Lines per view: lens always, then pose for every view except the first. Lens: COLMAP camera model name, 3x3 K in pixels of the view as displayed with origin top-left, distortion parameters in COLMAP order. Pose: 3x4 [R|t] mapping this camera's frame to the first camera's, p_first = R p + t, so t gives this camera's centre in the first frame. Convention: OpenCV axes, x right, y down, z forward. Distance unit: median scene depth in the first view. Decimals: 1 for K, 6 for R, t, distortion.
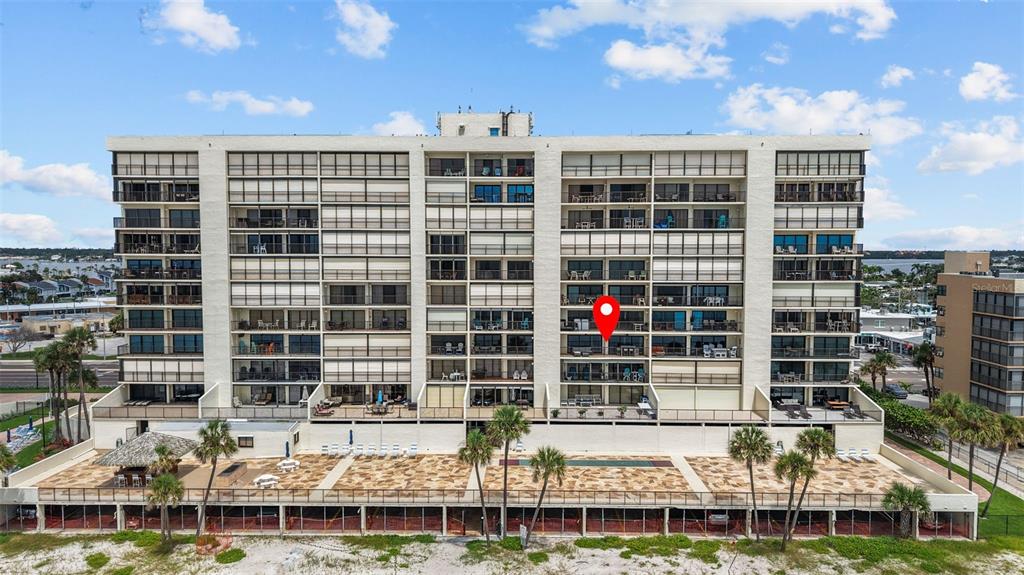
lens RADIAL K [[668.5, 0, 514.3], [0, 668.5, 288.8], [0, 0, 1]] dist [0.060329, 0.004196]
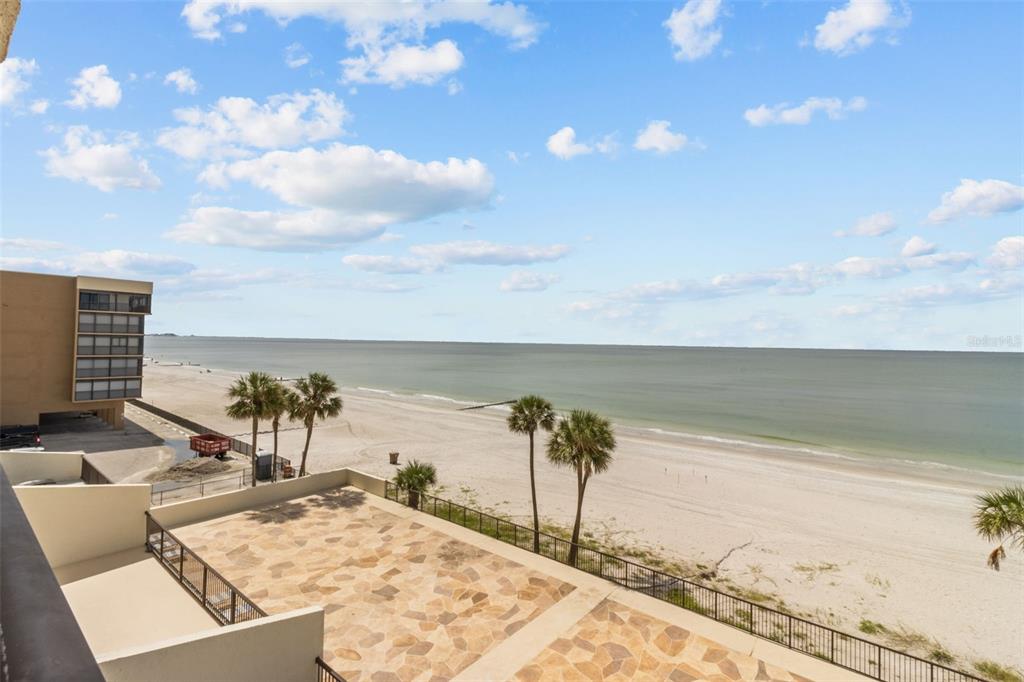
lens RADIAL K [[473.1, 0, 513.8], [0, 473.1, 342.2], [0, 0, 1]] dist [0.001211, -0.001090]
pose [[-0.789145, -0.014730, 0.614030, 0.104407], [0.010582, 0.999238, 0.037571, 0.098437], [-0.614115, 0.036146, -0.788388, 1.165059]]
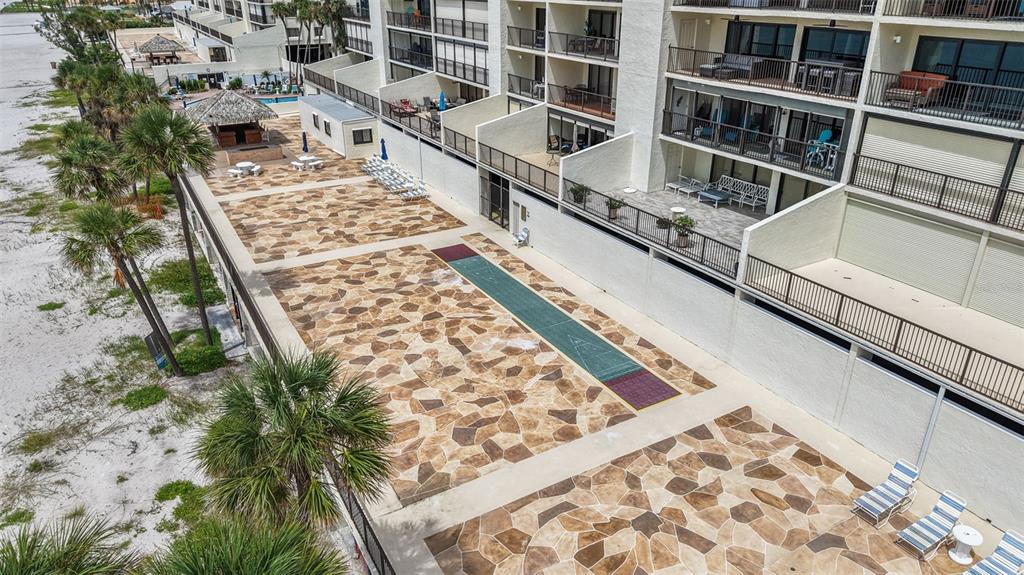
lens RADIAL K [[668.5, 0, 513.2], [0, 668.5, 285.0], [0, 0, 1]] dist [0.060329, 0.004196]
pose [[0.517963, 0.356091, -0.777762, 0.461847], [-0.047184, 0.919744, 0.389673, 0.074376], [0.854101, -0.165138, 0.493195, 0.802474]]
